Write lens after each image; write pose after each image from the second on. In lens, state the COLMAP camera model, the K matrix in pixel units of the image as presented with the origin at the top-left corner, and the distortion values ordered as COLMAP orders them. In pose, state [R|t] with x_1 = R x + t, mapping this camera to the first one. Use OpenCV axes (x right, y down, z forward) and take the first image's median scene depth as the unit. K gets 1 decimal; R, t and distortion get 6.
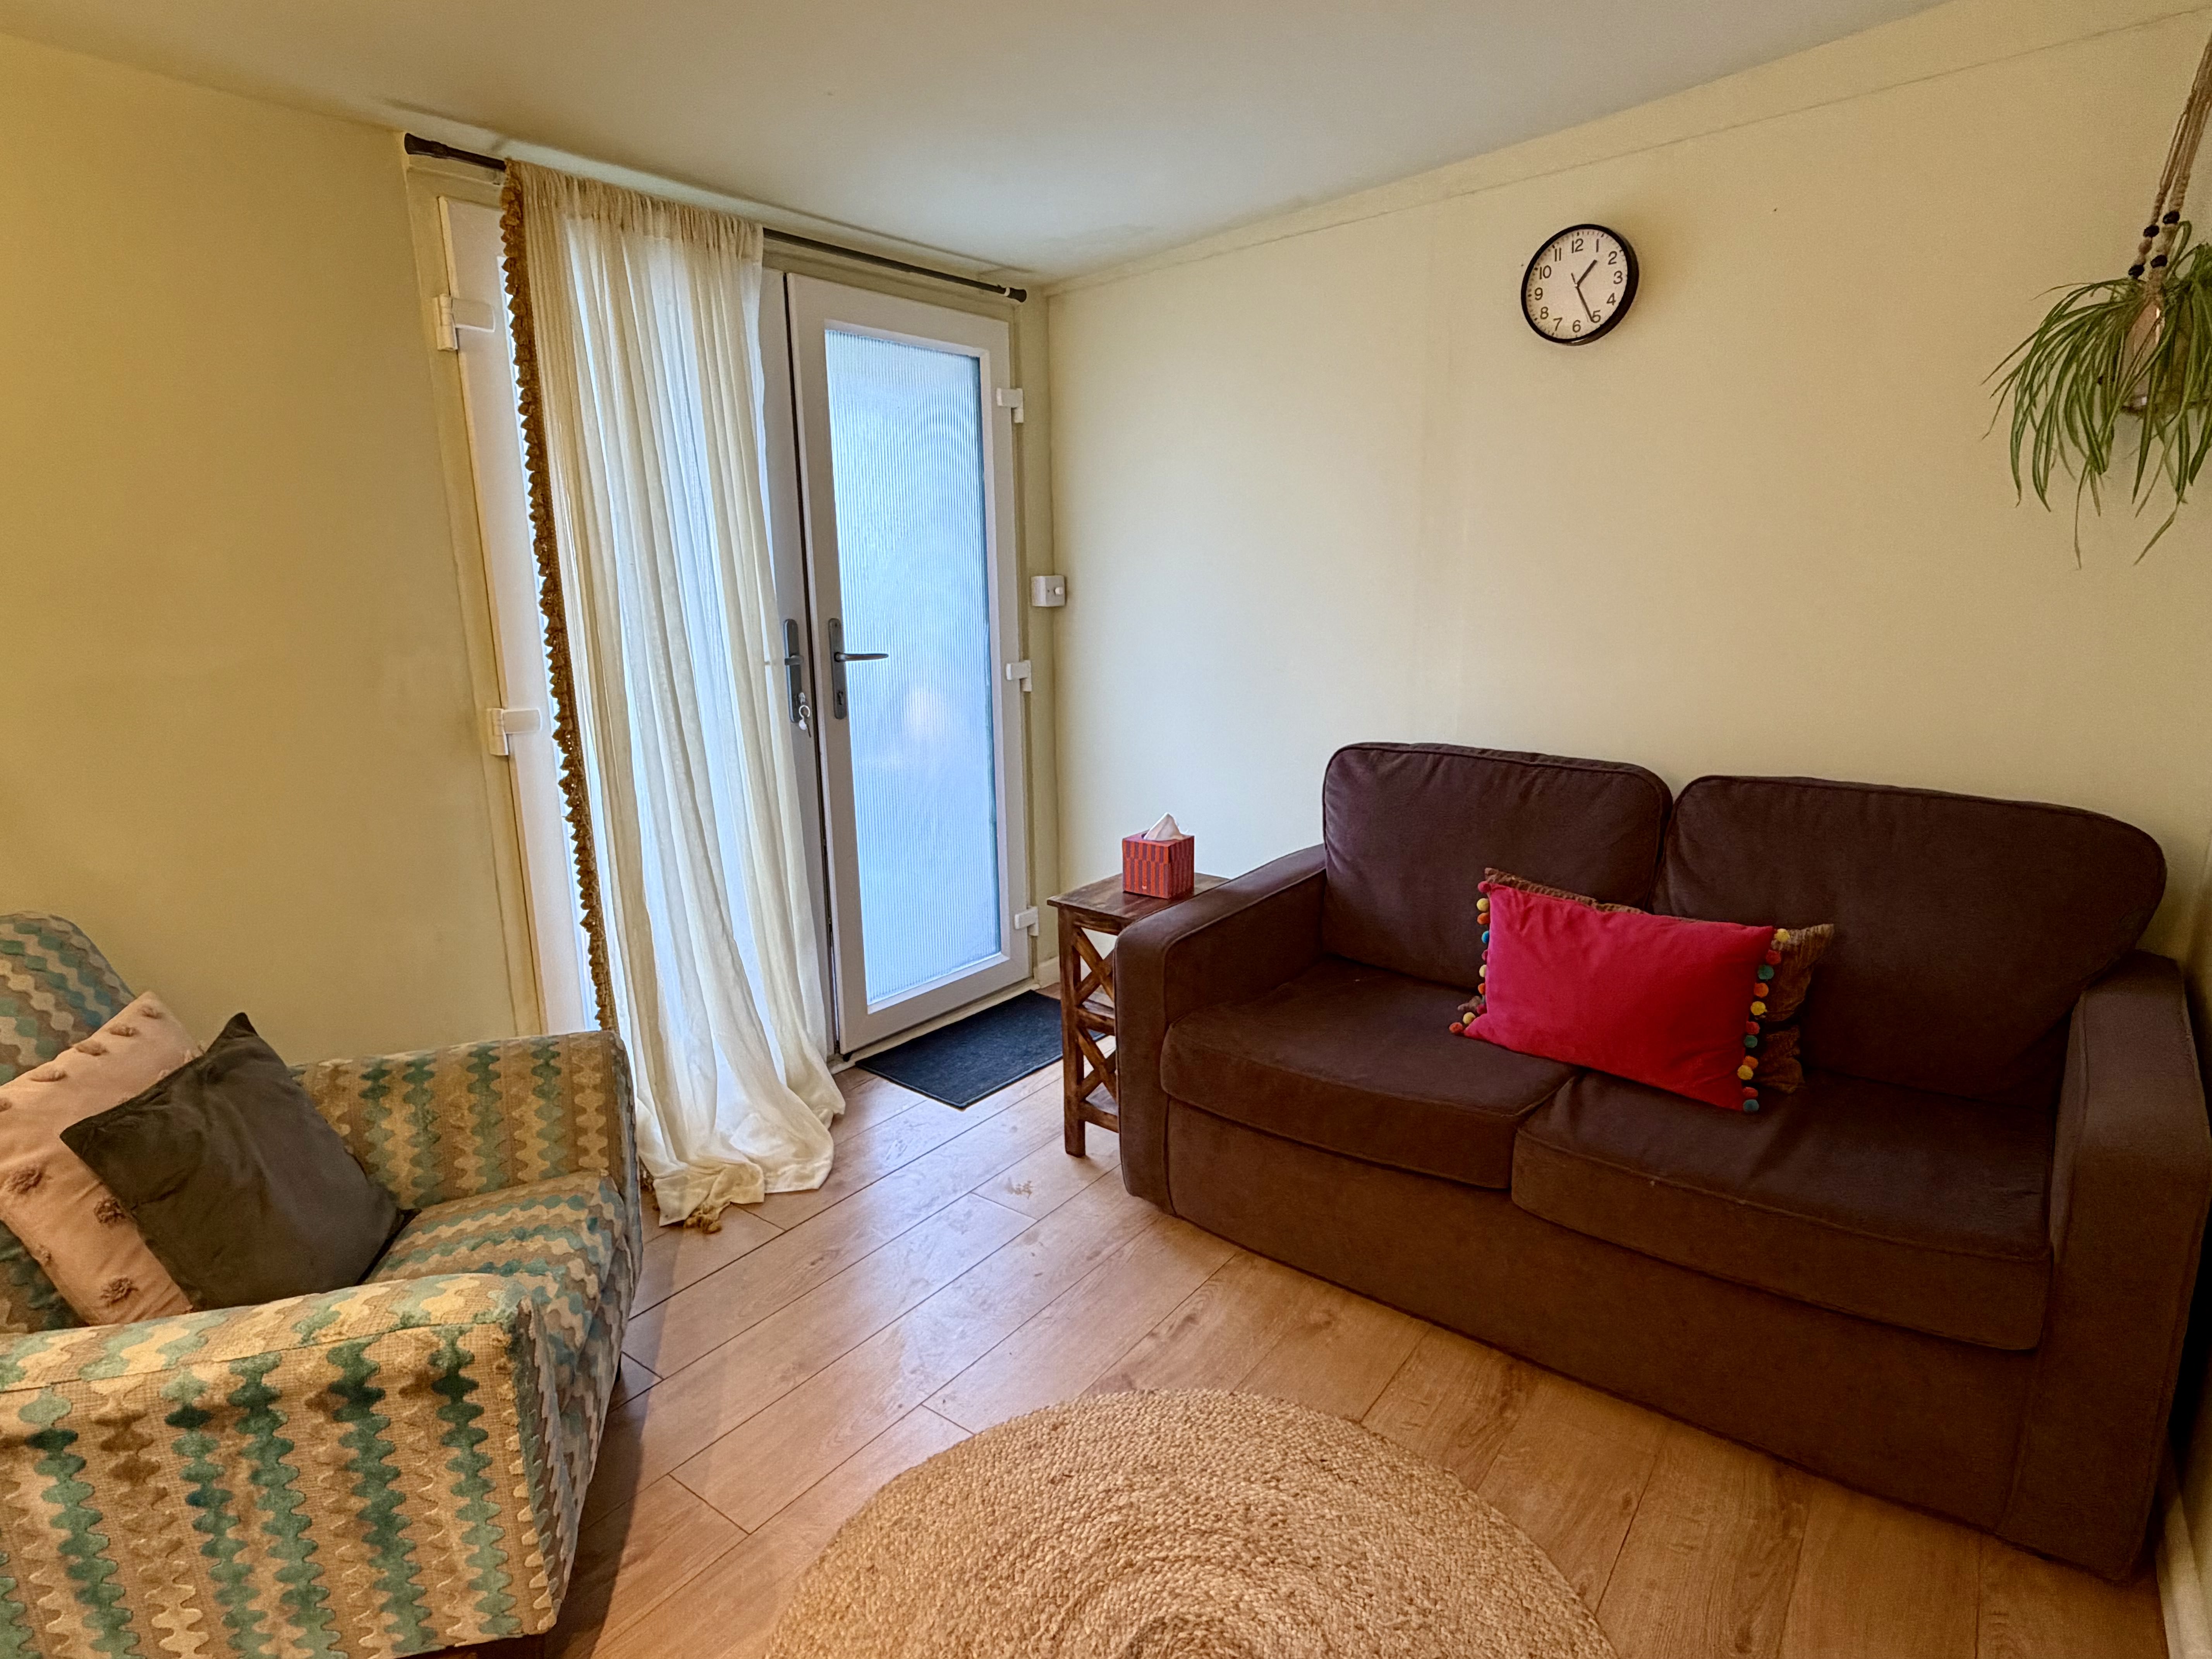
lens RADIAL K [[1197.2, 0, 1106.0], [0, 1197.2, 829.5], [0, 0, 1]] dist [-0.001006, 0.000337]
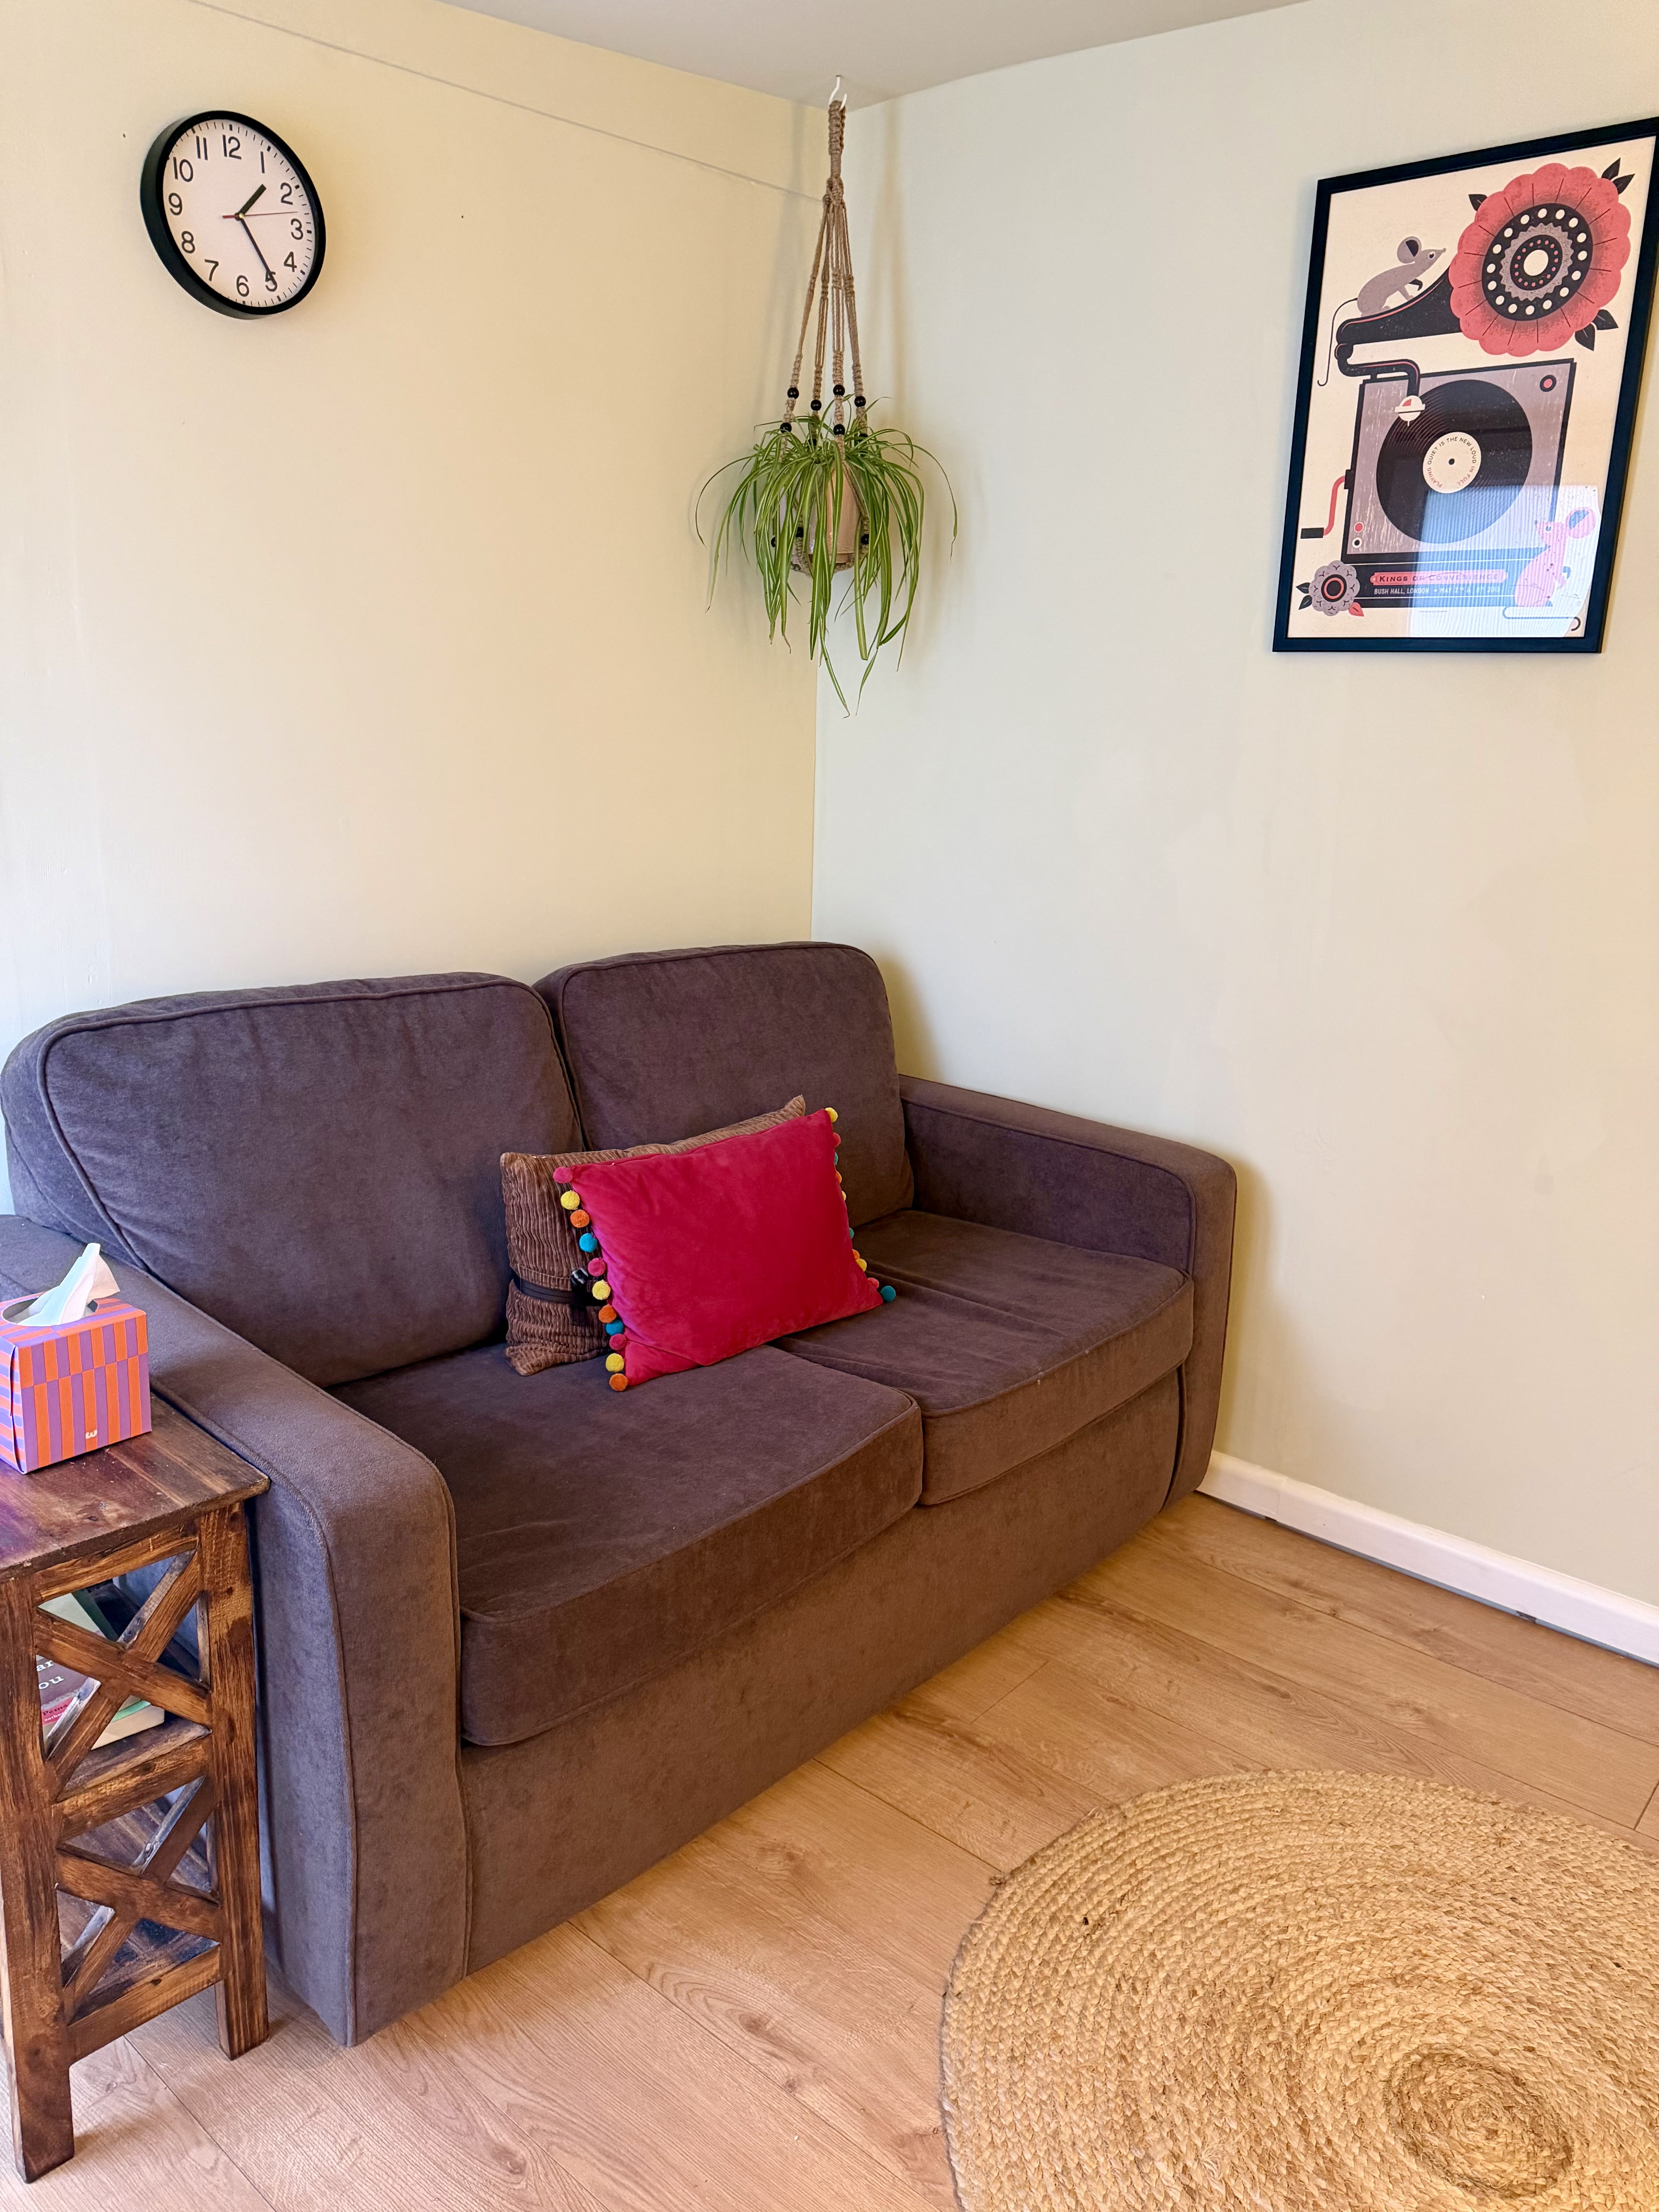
lens RADIAL K [[1559.5, 0, 829.5], [0, 1559.5, 1106.0], [0, 0, 1]] dist [0.003086, -0.002136]
pose [[0.063855, -0.223572, 0.972593, -0.473606], [0.181657, 0.960904, 0.208959, -0.133229], [-0.981286, 0.163336, 0.101972, 0.713513]]
